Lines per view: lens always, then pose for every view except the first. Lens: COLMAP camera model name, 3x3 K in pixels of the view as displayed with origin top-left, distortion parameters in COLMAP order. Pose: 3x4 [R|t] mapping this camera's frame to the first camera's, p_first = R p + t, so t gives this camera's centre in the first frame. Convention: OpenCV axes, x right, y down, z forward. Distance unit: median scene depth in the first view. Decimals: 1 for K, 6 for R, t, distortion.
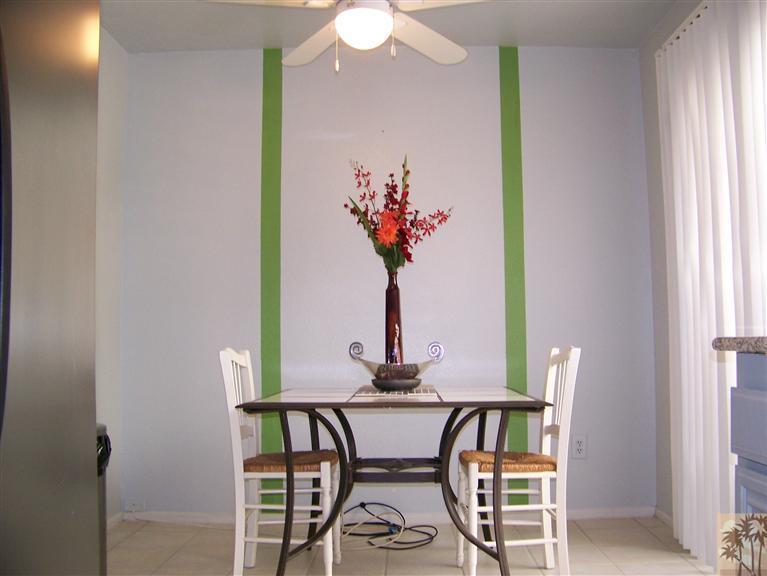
lens RADIAL K [[794.5, 0, 407.9], [0, 794.5, 289.7], [0, 0, 1]] dist [-0.285324, 0.379771]
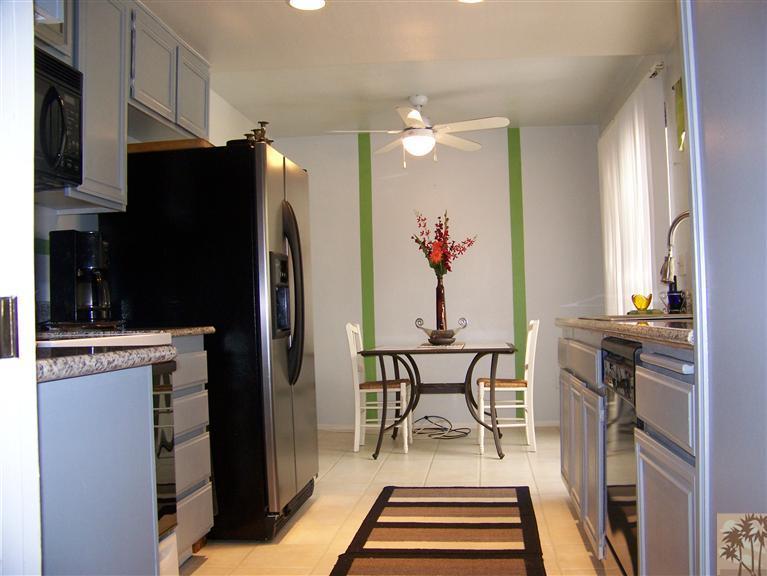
lens RADIAL K [[794.5, 0, 407.9], [0, 794.5, 289.7], [0, 0, 1]] dist [-0.285324, 0.379771]
pose [[0.995389, -0.016881, -0.094419, 0.076590], [0.020606, 0.999042, 0.038615, -0.065479], [0.093677, -0.040383, 0.994783, -0.757440]]
